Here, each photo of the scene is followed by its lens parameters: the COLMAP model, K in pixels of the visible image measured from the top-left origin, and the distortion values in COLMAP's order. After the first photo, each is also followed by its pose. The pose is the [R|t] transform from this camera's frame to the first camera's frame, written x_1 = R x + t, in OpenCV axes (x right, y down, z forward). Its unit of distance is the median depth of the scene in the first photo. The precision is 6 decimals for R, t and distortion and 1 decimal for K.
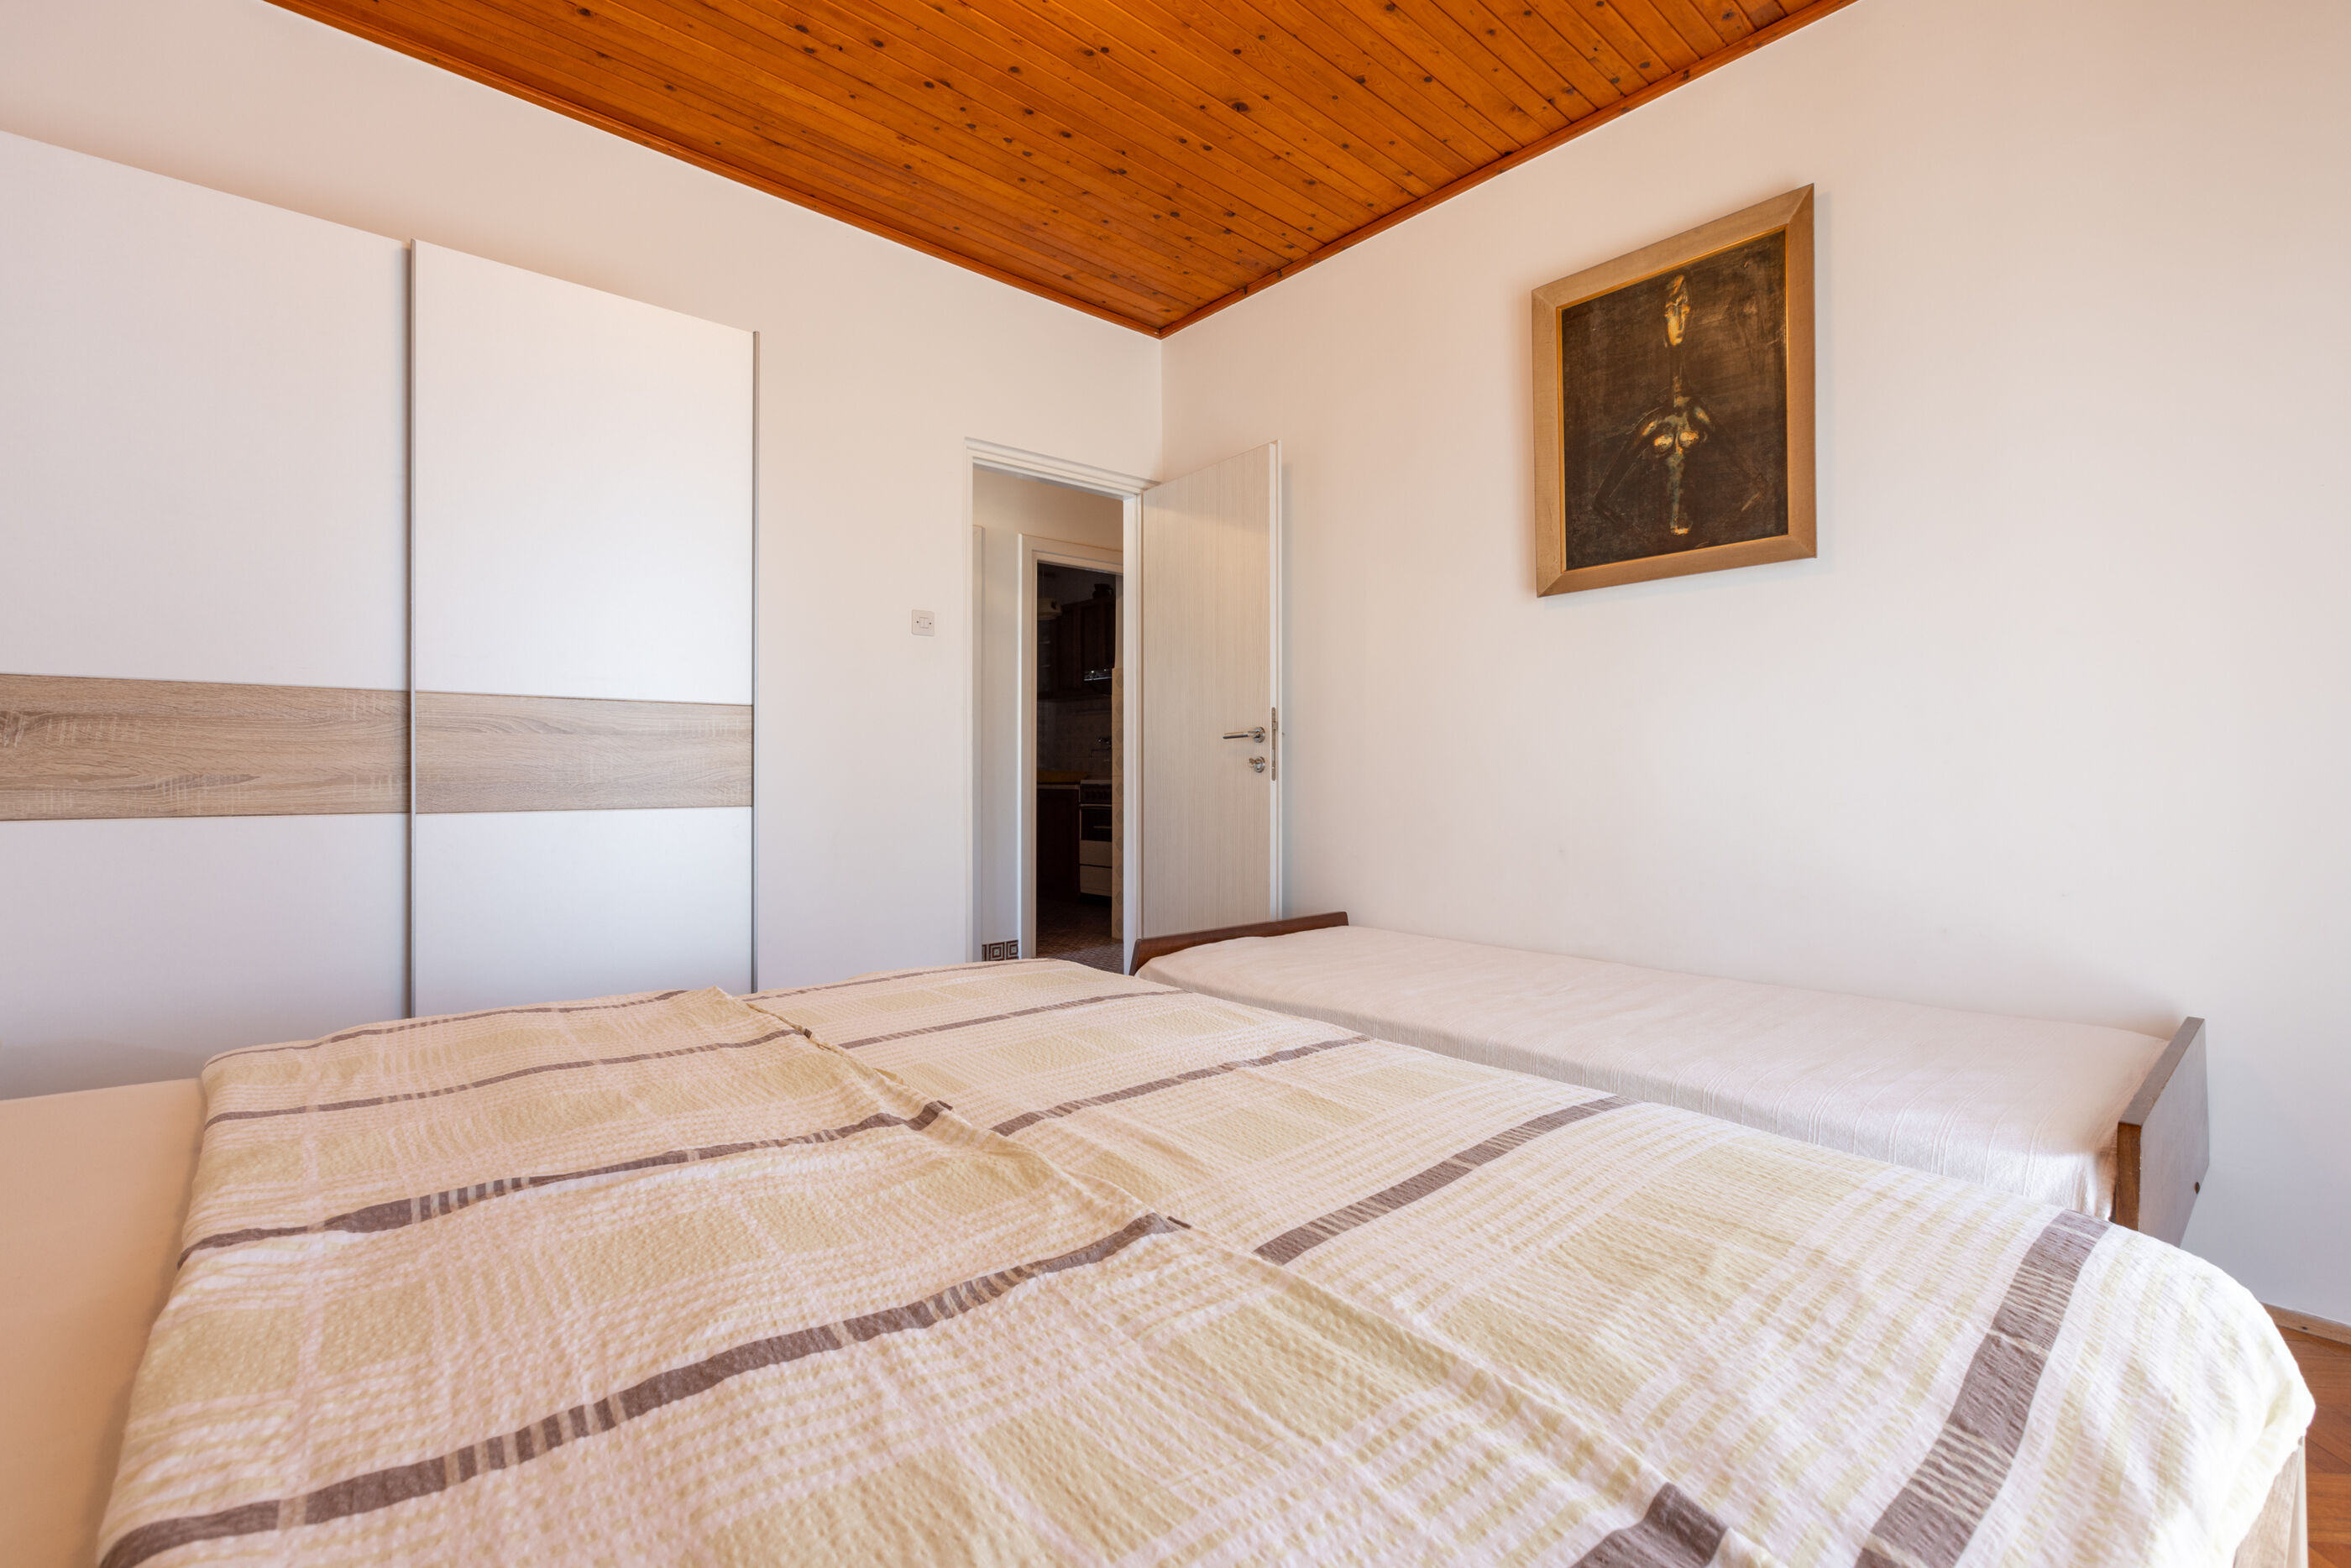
lens RADIAL K [[1043.7, 0, 1172.9], [0, 1043.7, 775.6], [0, 0, 1]] dist [-0.001133, -0.000283]
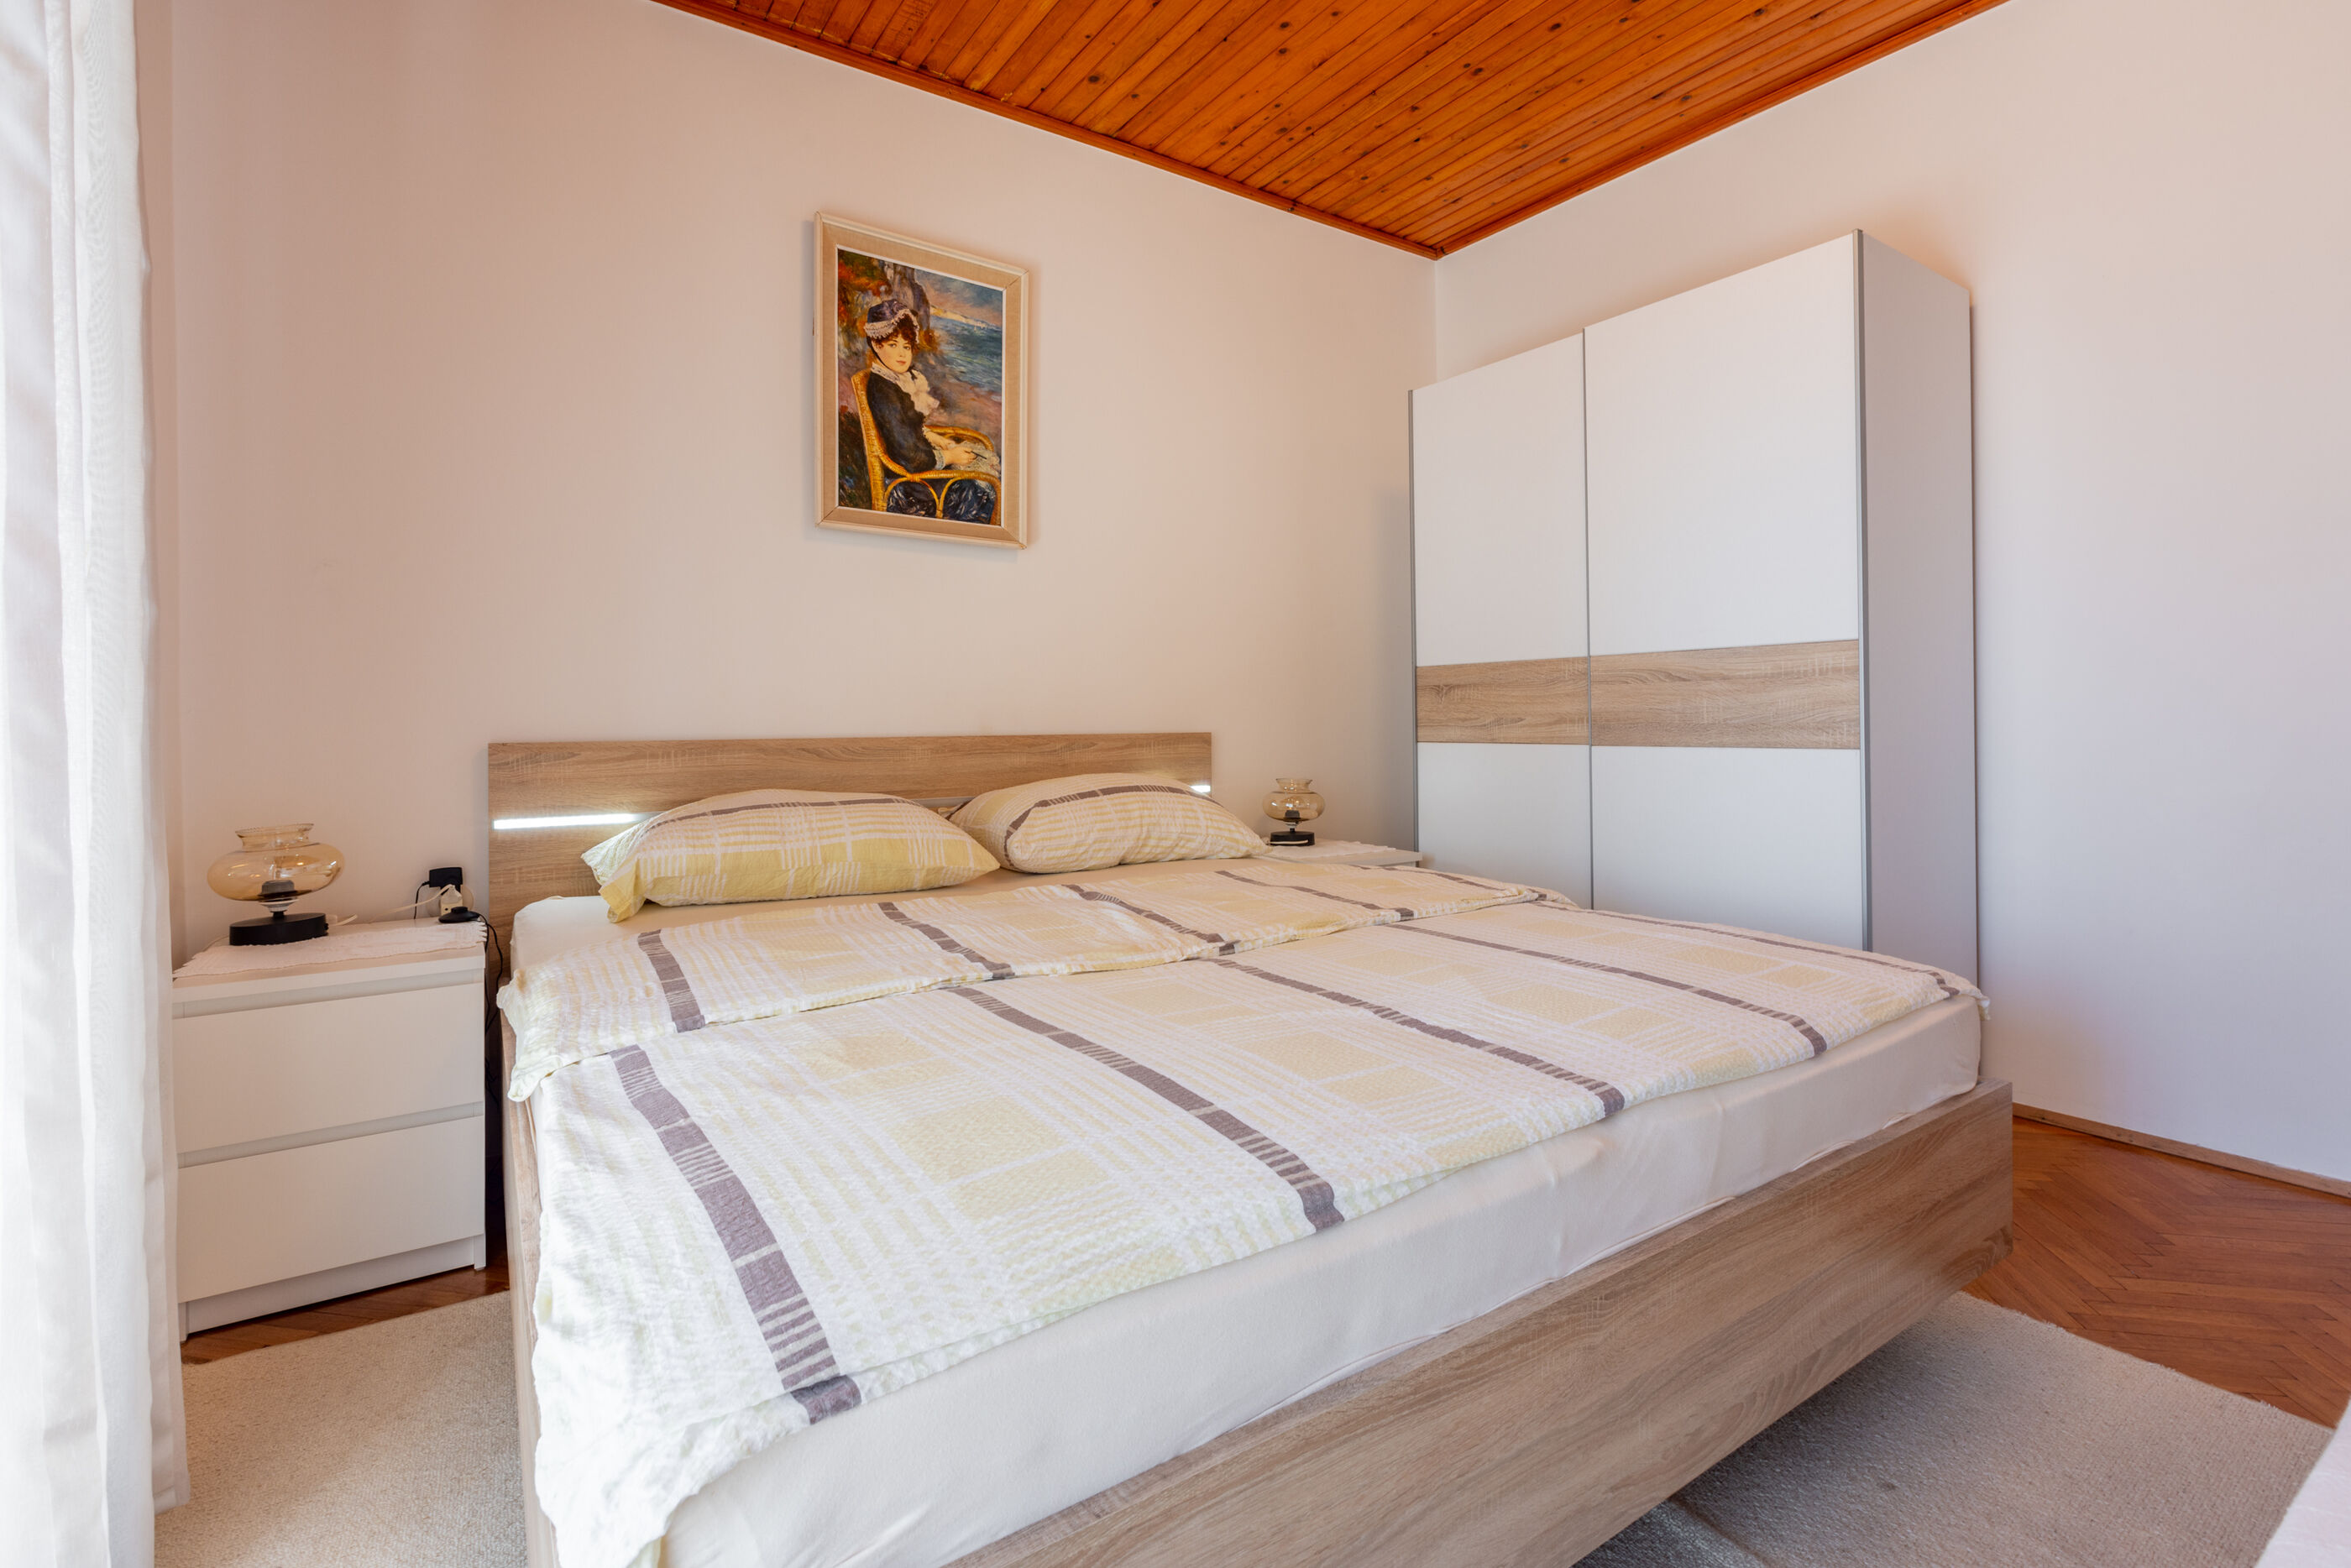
lens RADIAL K [[1043.7, 0, 1159.6], [0, 1043.7, 723.1], [0, 0, 1]] dist [-0.001133, -0.000283]
pose [[-0.128364, 0.001687, -0.991726, 0.733599], [0.005555, 0.999984, 0.000982, 0.002597], [0.991712, -0.005383, -0.128372, 0.634278]]
